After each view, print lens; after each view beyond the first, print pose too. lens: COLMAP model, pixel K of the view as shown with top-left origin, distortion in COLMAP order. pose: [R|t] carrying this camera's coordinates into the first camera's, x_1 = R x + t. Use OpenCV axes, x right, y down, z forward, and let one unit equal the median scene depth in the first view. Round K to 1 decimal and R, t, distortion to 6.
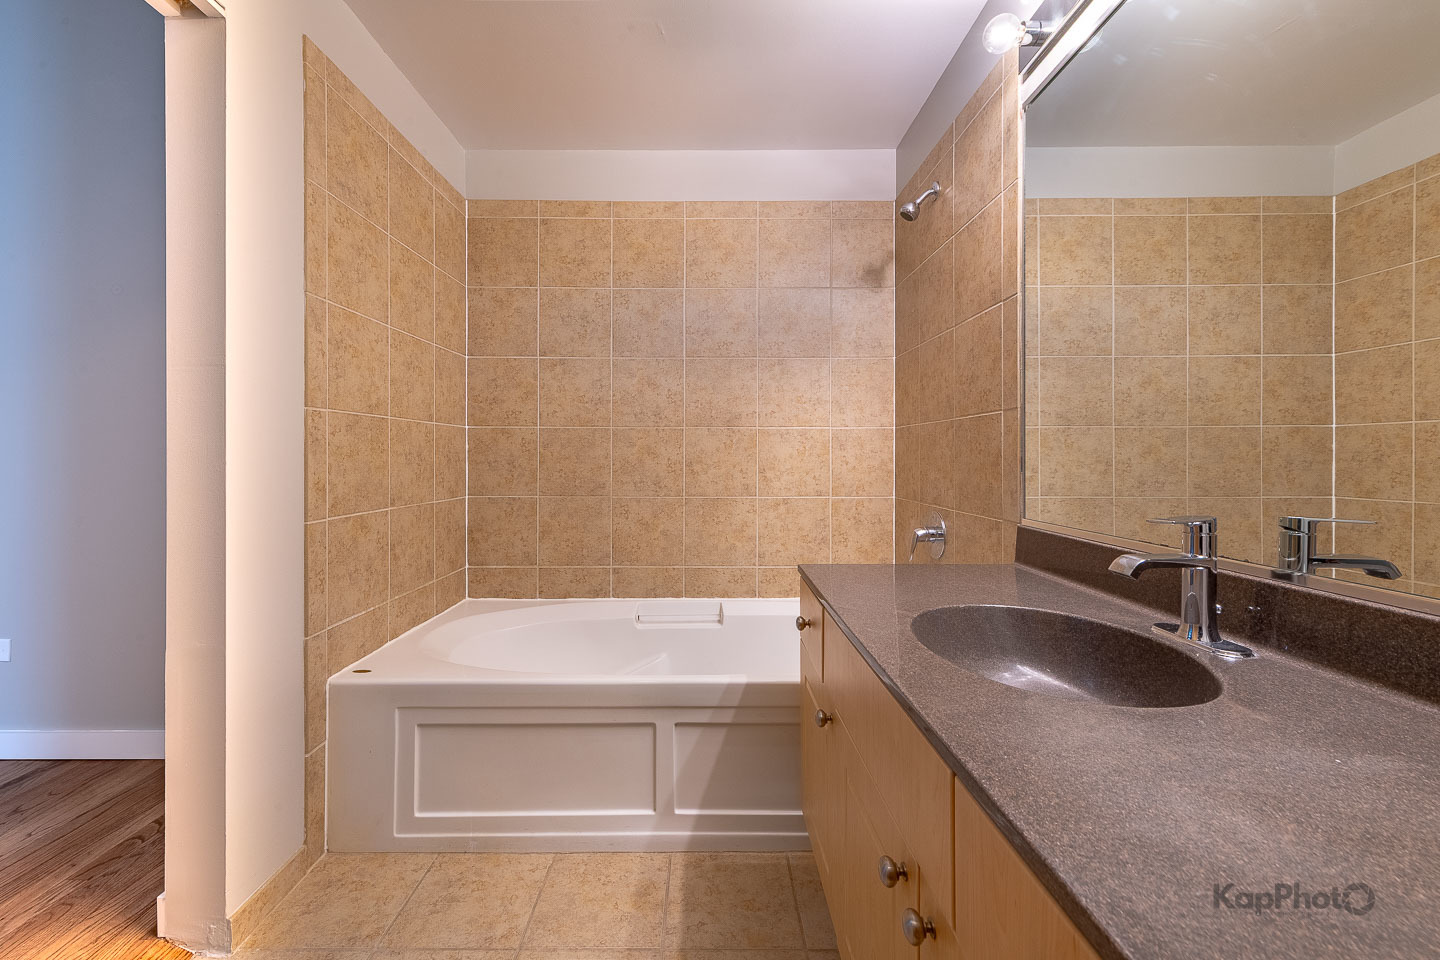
lens RADIAL K [[540.2, 0, 695.0], [0, 540.2, 462.0], [0, 0, 1]] dist [0.013187, -0.002386]
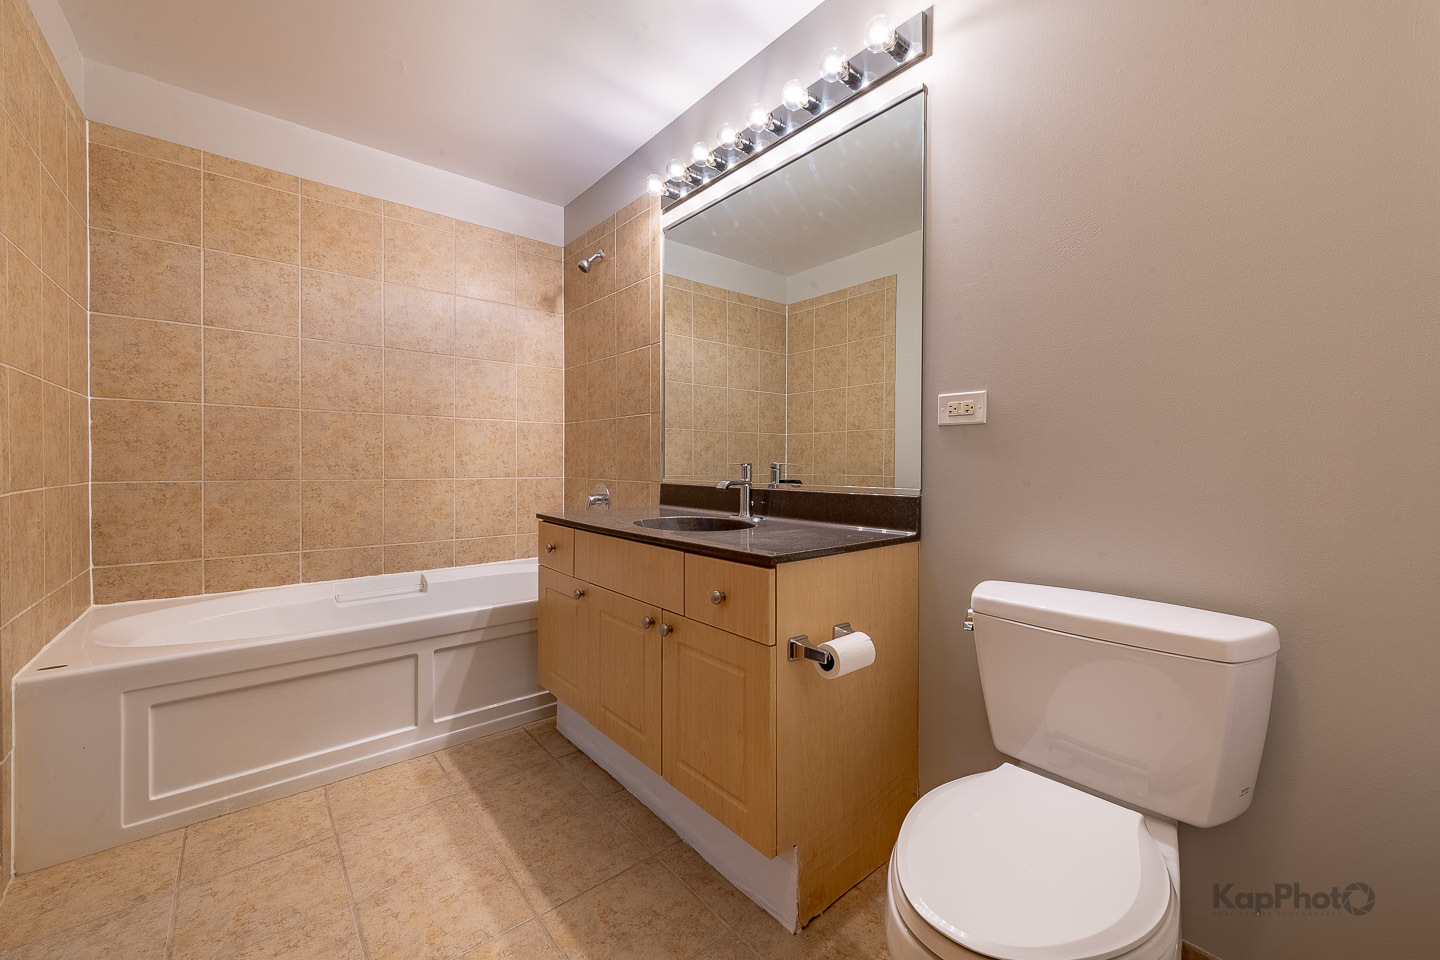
lens RADIAL K [[550.7, 0, 665.9], [0, 550.7, 470.8], [0, 0, 1]] dist [0.013223, -0.005701]
pose [[0.798205, -0.004590, 0.602368, -0.230901], [-0.002021, 0.999945, 0.010298, 0.035446], [-0.602382, -0.009437, 0.798152, -0.199698]]
